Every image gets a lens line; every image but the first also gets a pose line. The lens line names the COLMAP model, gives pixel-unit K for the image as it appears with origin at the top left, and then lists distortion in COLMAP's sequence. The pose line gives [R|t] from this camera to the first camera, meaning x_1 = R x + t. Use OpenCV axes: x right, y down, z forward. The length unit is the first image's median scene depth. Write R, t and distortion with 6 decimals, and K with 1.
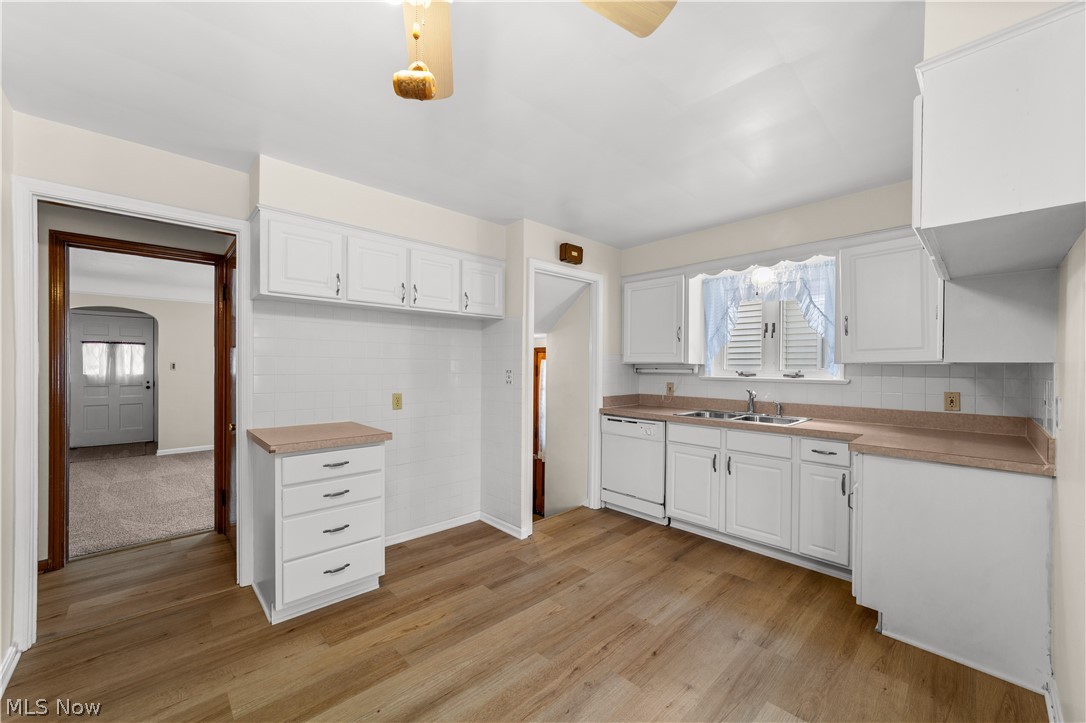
lens RADIAL K [[424.8, 0, 545.5], [0, 424.8, 365.8], [0, 0, 1]] dist [-0.013505, 0.004706]
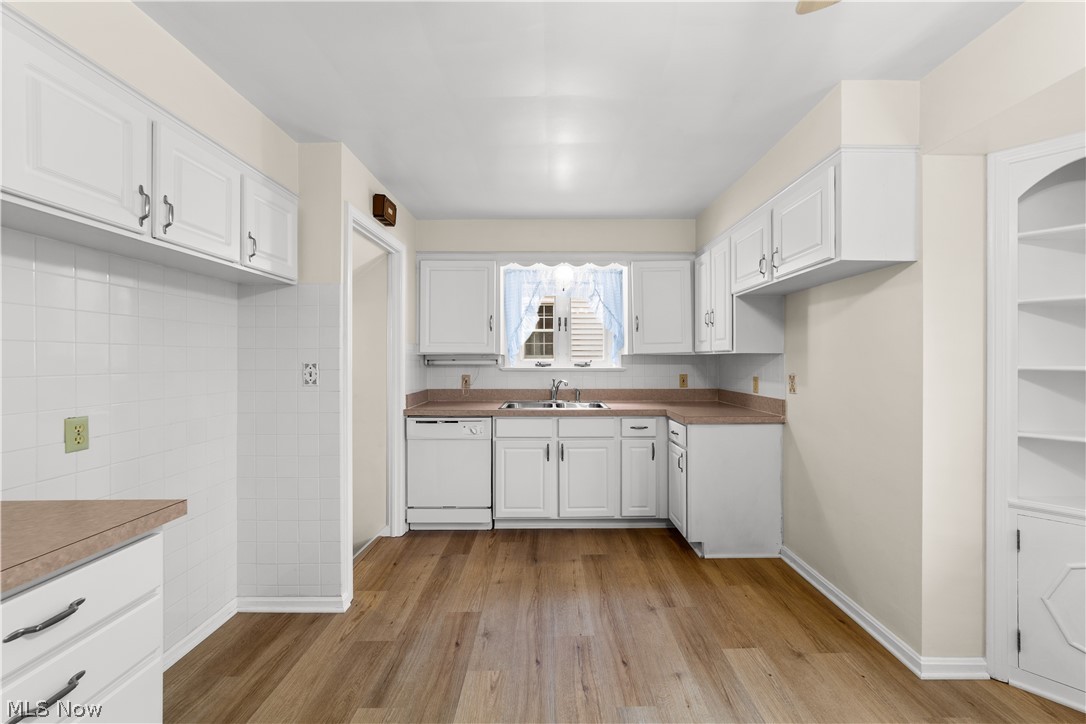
lens RADIAL K [[424.8, 0, 549.7], [0, 424.8, 355.9], [0, 0, 1]] dist [-0.013505, 0.004706]
pose [[0.676951, -0.001277, 0.736027, -0.341231], [0.004552, 0.999987, -0.002452, 0.001668], [-0.736014, 0.005010, 0.676948, 0.305862]]
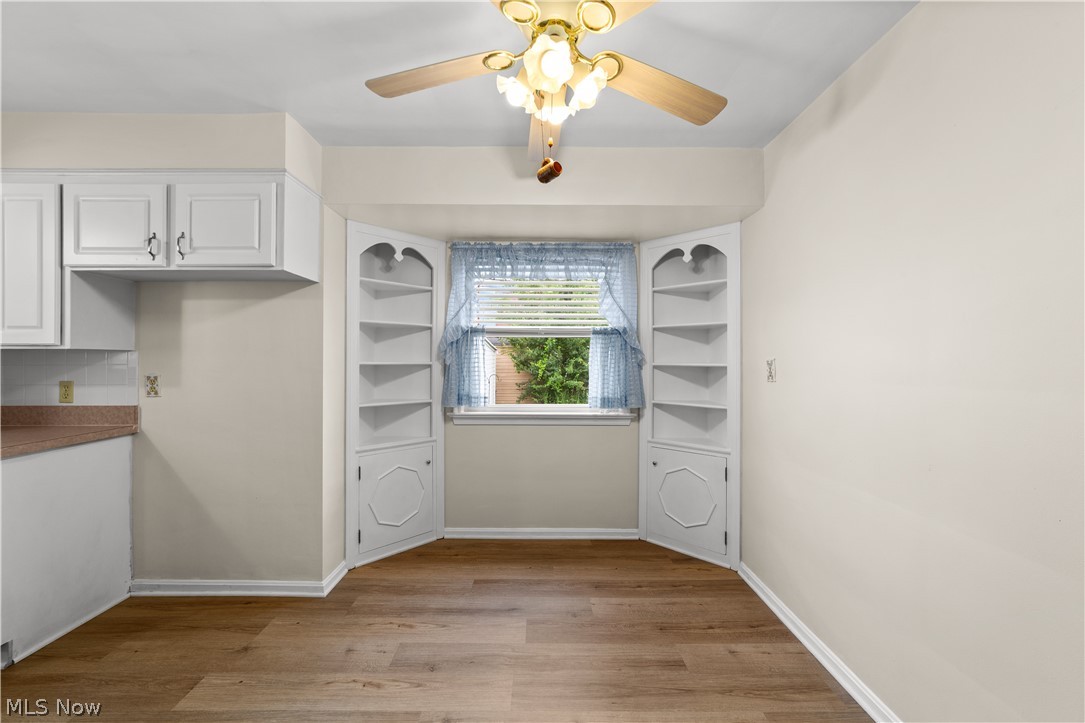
lens RADIAL K [[424.4, 0, 540.3], [0, 424.4, 357.2], [0, 0, 1]] dist [-0.013505, 0.004706]
pose [[-0.735690, -0.005033, 0.677299, -0.382470], [-0.007497, 0.999972, -0.000713, 0.003405], [-0.677276, -0.005602, -0.735707, 0.614038]]
